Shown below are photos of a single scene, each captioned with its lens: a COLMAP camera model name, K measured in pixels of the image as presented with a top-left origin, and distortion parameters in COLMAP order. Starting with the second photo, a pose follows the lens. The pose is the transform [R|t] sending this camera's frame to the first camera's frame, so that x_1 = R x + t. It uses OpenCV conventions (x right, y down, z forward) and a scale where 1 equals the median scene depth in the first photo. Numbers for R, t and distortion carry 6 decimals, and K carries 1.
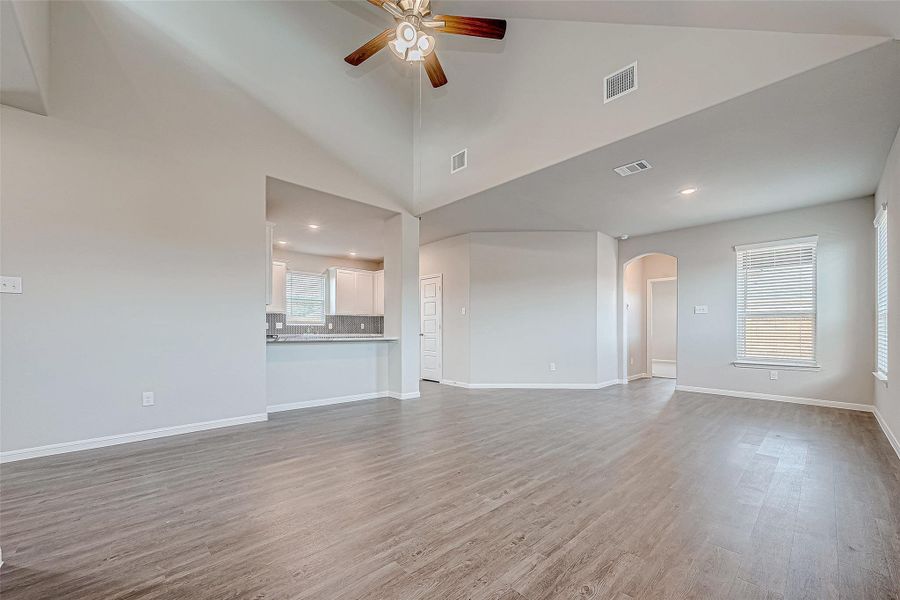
lens RADIAL K [[367.5, 0, 472.7], [0, 367.5, 327.0], [0, 0, 1]] dist [-0.001163, 0.001065]
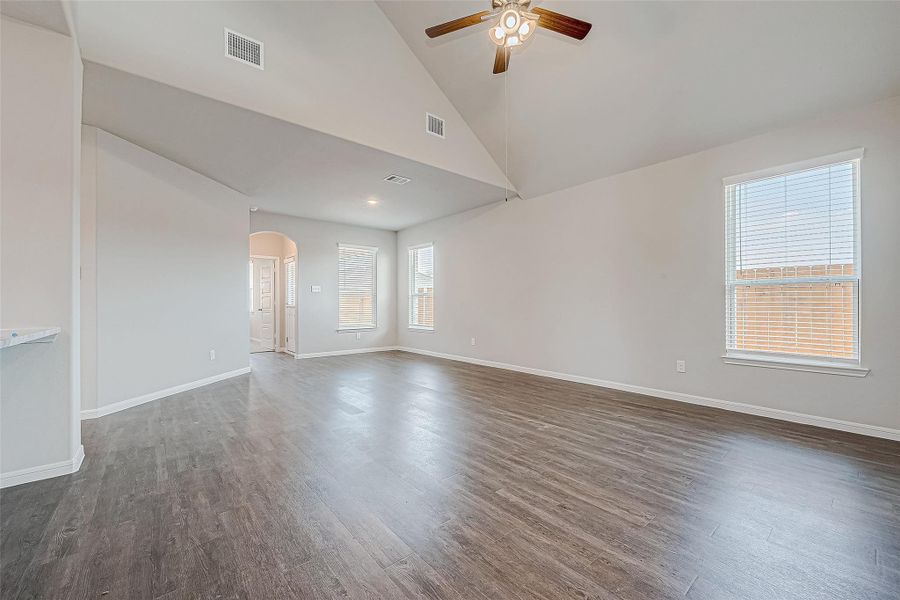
lens RADIAL K [[339.7, 0, 454.6], [0, 339.7, 301.3], [0, 0, 1]] dist [0.001298, 0.000046]
pose [[0.081854, 0.008046, 0.996612, -0.516525], [-0.003521, 0.999964, -0.007783, 0.000995], [-0.996638, -0.002872, 0.081879, 0.498715]]
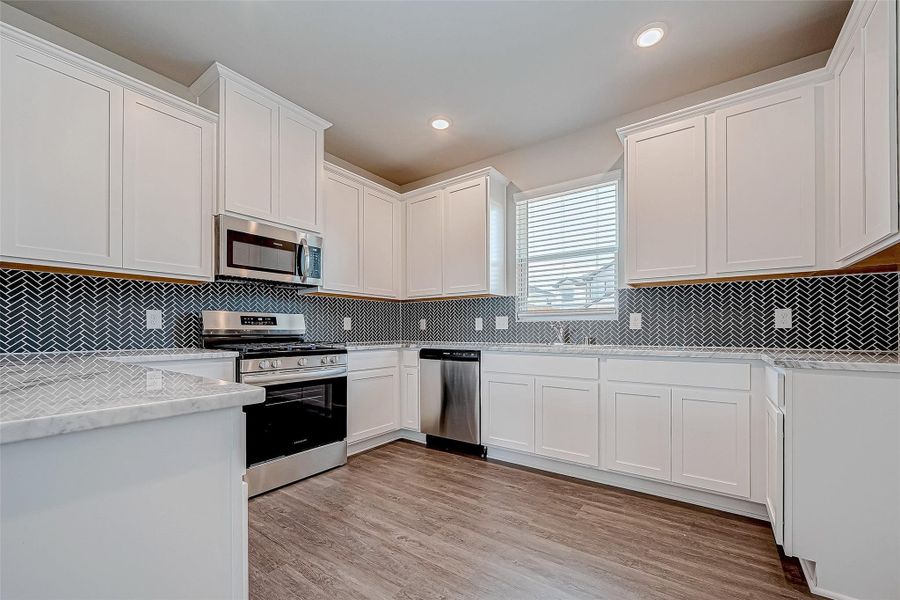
lens RADIAL K [[367.5, 0, 450.7], [0, 367.5, 325.9], [0, 0, 1]] dist [-0.001163, 0.001065]
pose [[0.136987, -0.015296, -0.990455, -0.115518], [0.006128, 0.999875, -0.014594, 0.008788], [0.990554, -0.004071, 0.137063, 1.190349]]
